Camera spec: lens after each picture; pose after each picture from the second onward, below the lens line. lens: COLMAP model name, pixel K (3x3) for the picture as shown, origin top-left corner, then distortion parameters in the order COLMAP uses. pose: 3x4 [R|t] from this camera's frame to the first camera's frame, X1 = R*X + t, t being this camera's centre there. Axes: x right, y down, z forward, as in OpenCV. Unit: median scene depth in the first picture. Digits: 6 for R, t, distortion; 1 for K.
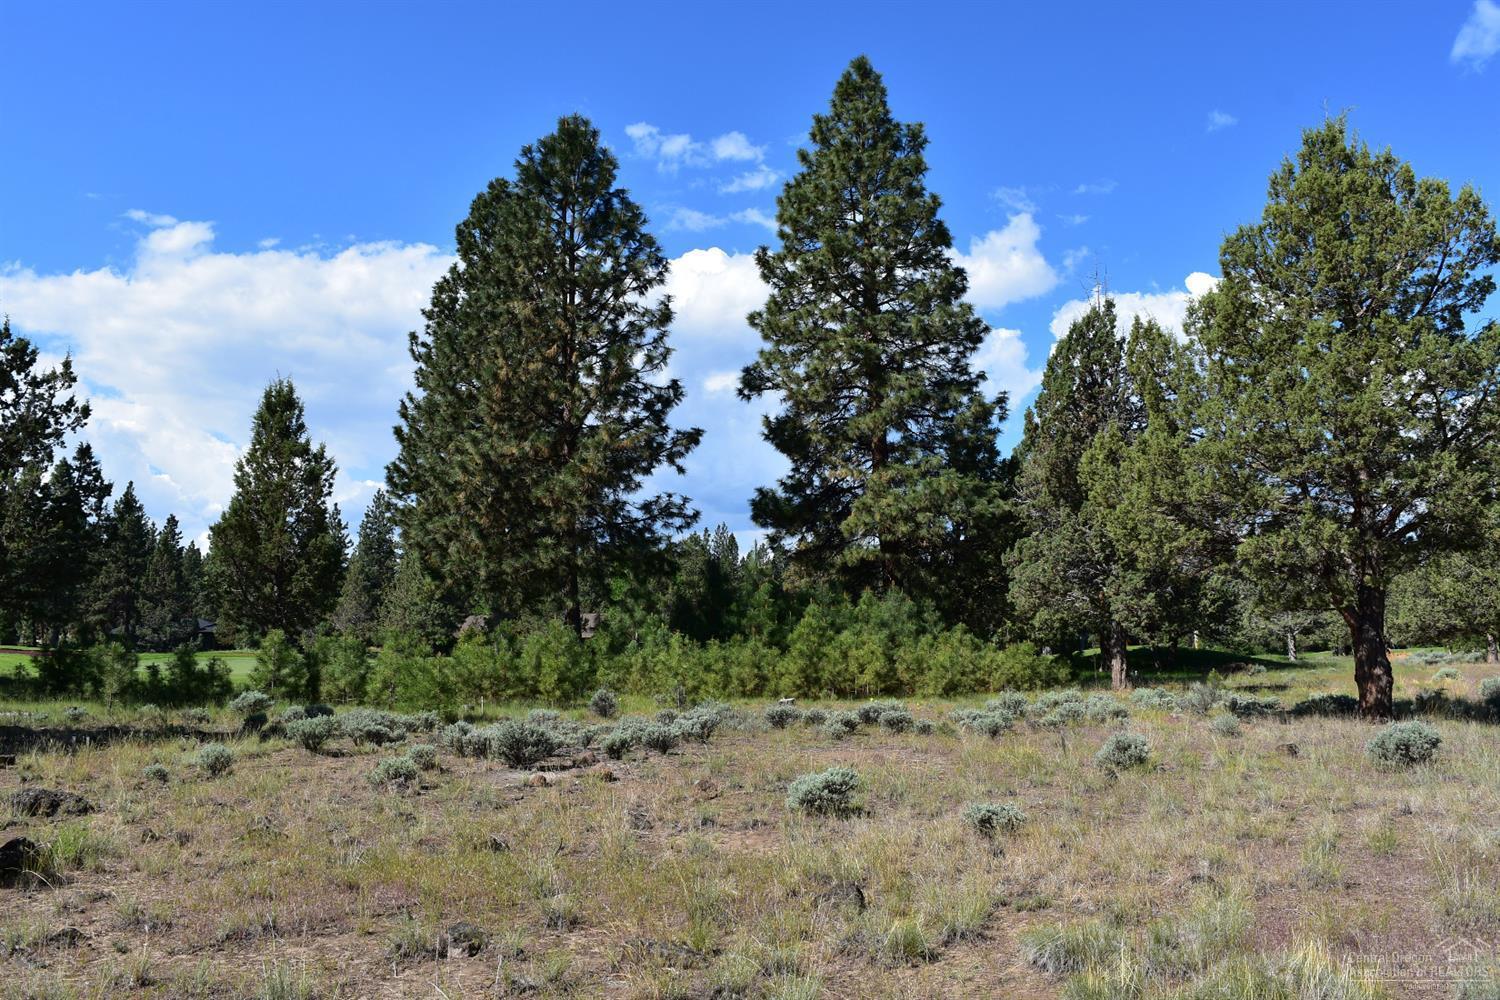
lens RADIAL K [[1179.3, 0, 750.0], [0, 1179.3, 500.0], [0, 0, 1]] dist [-0.089607, 0.017285]
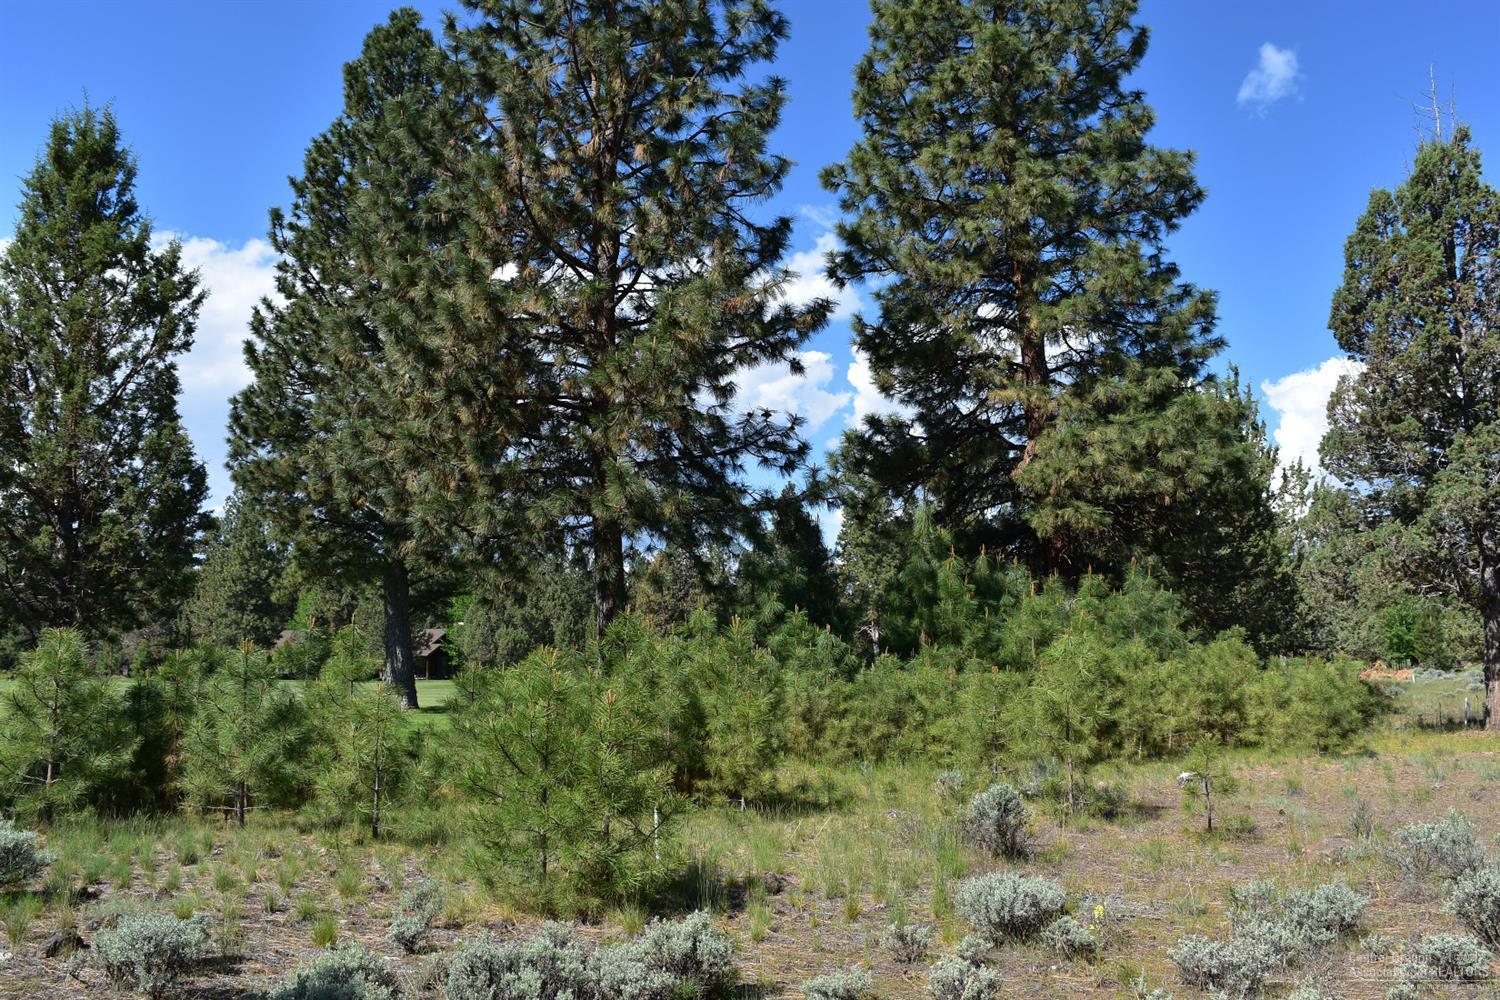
lens RADIAL K [[1179.3, 0, 750.0], [0, 1179.3, 500.0], [0, 0, 1]] dist [-0.089607, 0.017285]
pose [[0.986783, 0.019618, 0.160853, -0.208774], [-0.016984, 0.999698, -0.017734, 0.061339], [-0.161152, 0.014768, 0.986819, 0.501404]]
